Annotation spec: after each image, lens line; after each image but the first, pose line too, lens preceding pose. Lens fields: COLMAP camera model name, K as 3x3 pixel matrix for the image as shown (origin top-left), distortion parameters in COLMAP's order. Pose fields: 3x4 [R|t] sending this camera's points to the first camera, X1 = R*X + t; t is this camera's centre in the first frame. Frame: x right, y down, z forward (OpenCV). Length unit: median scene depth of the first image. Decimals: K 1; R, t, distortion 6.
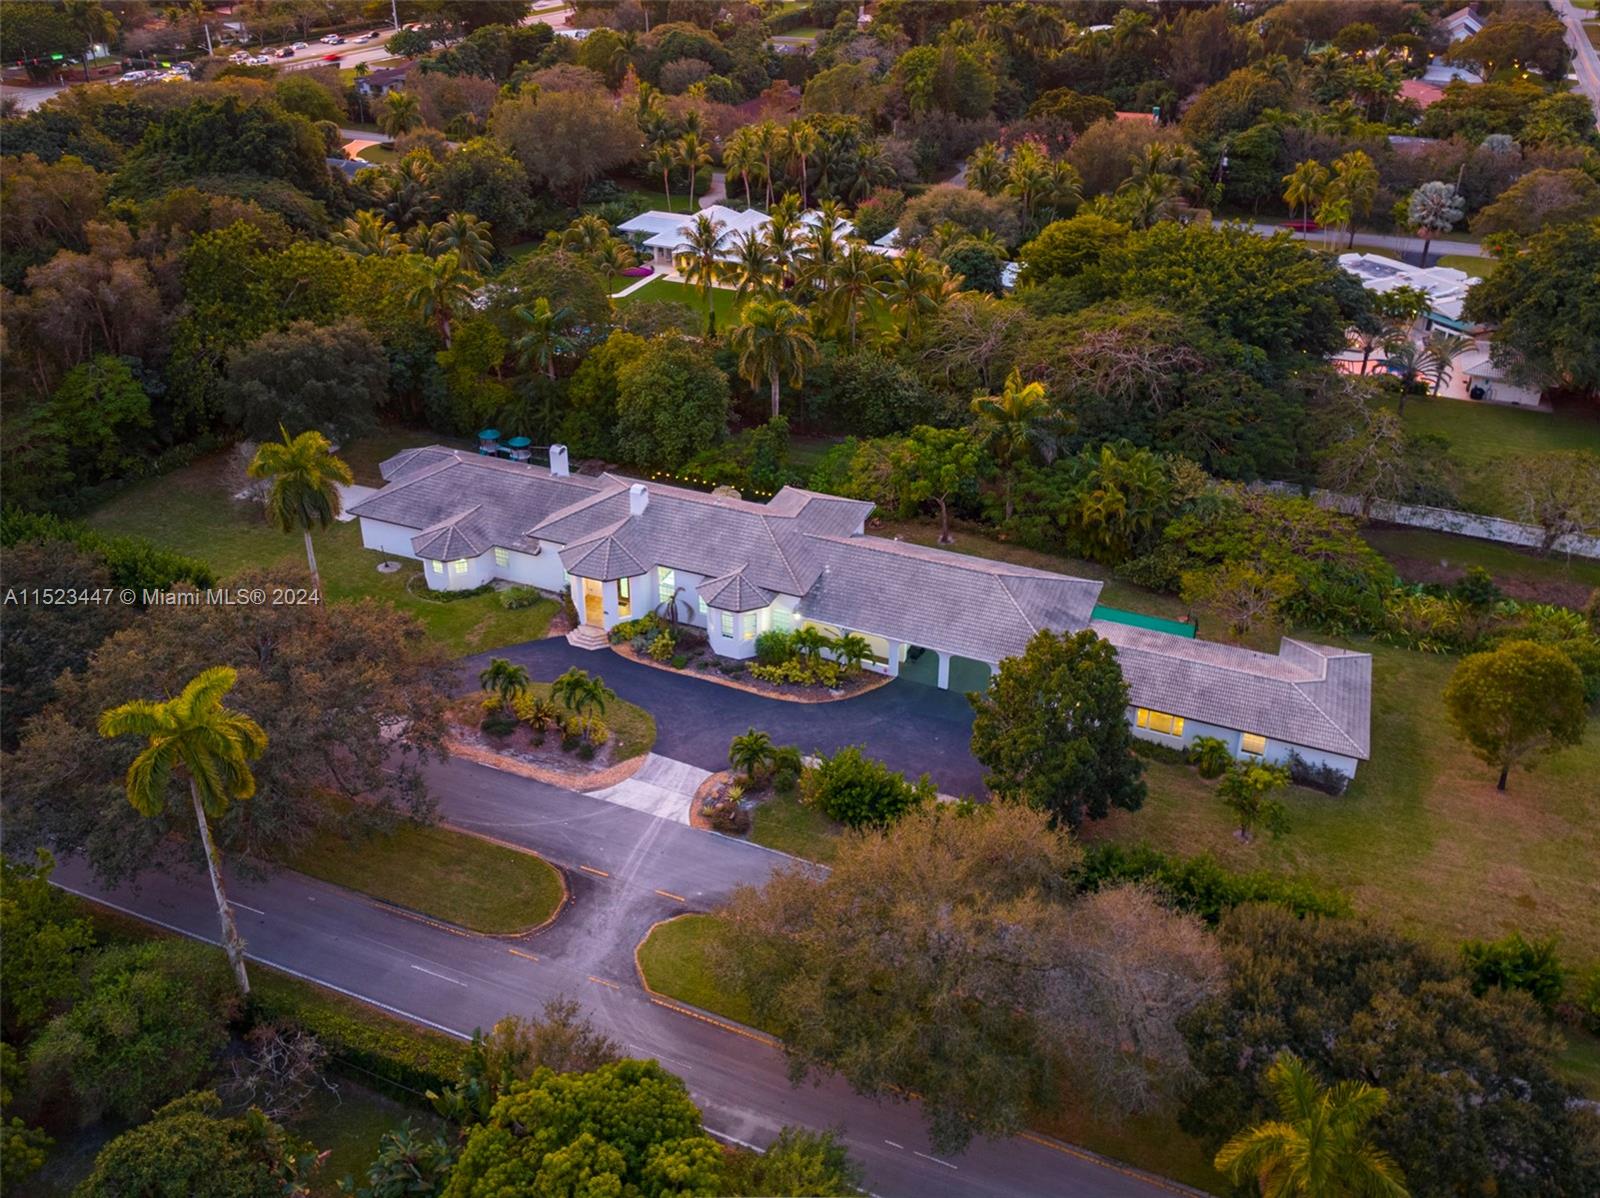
lens RADIAL K [[1391.5, 0, 785.6], [0, 1391.5, 475.4], [0, 0, 1]] dist [0.197940, -0.301492]
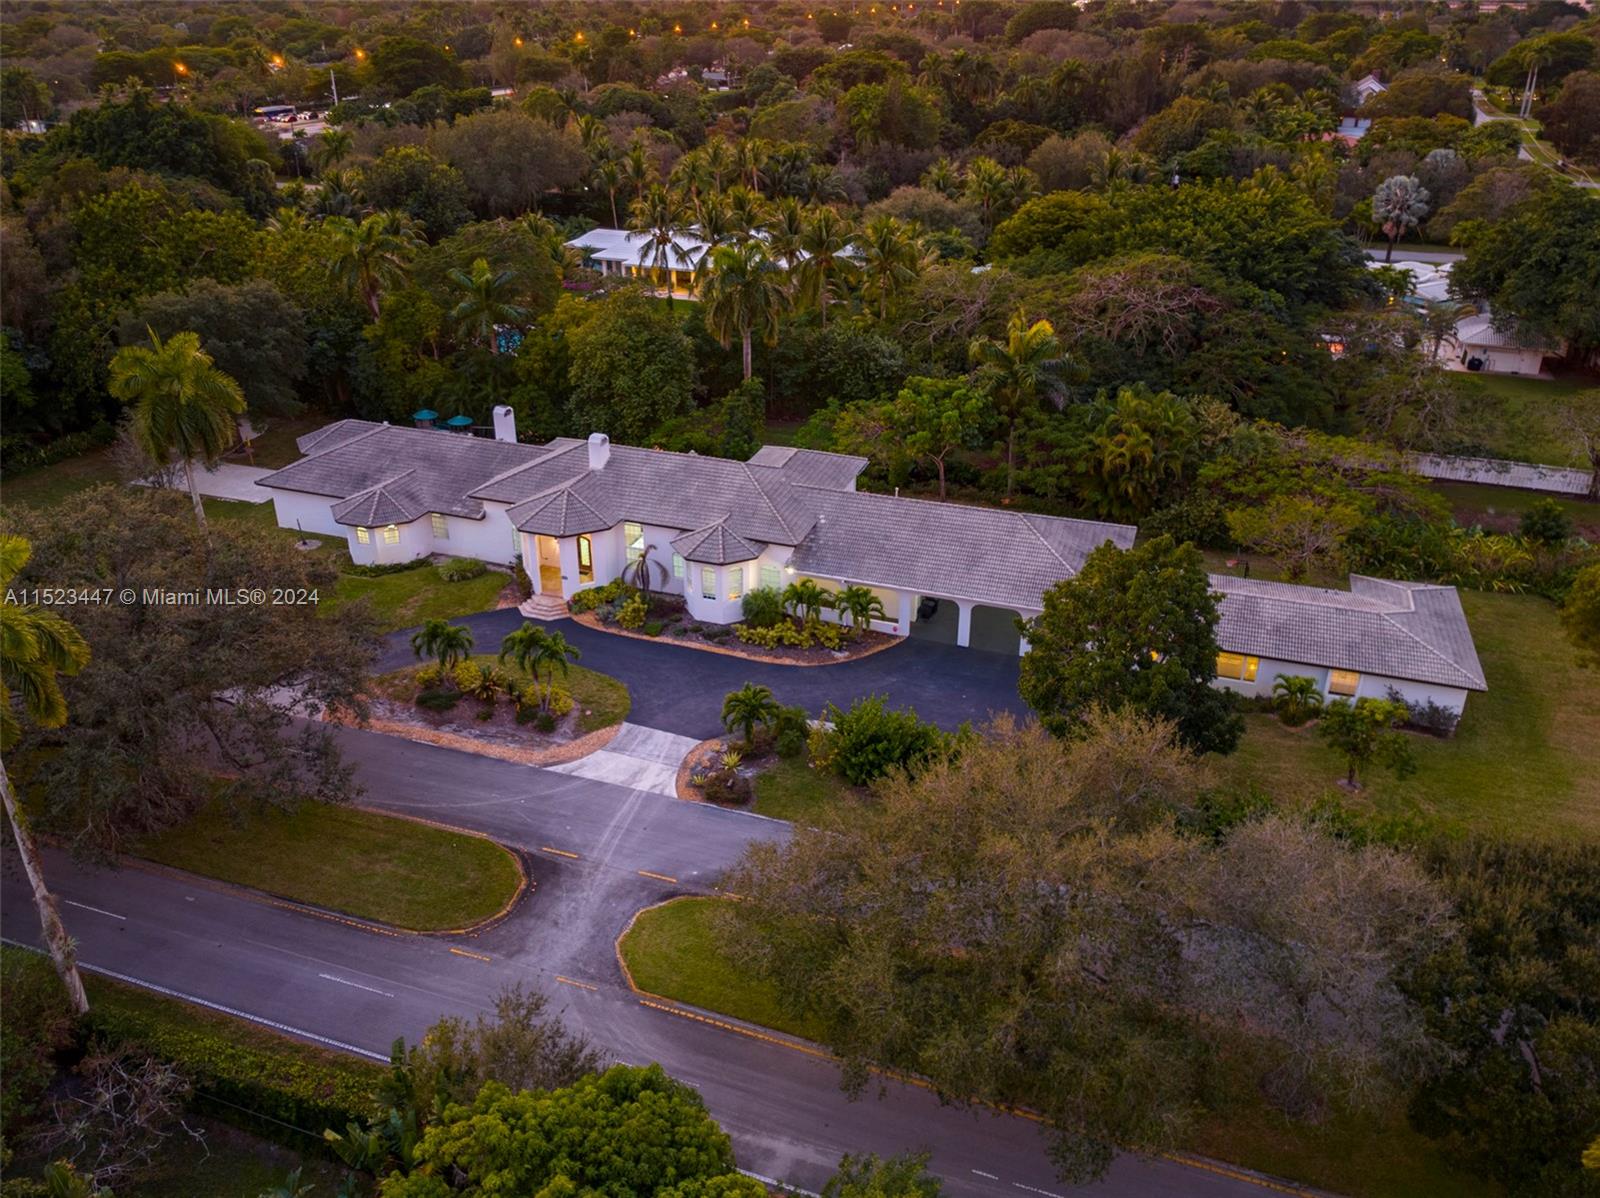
lens RADIAL K [[1258.7, 0, 786.0], [0, 1258.7, 569.1], [0, 0, 1]] dist [0.177163, -0.244538]
pose [[0.998332, -0.026880, 0.051102, -0.031563], [0.027577, 0.999535, -0.012989, 0.102941], [-0.050729, 0.014376, 0.998609, 0.213978]]
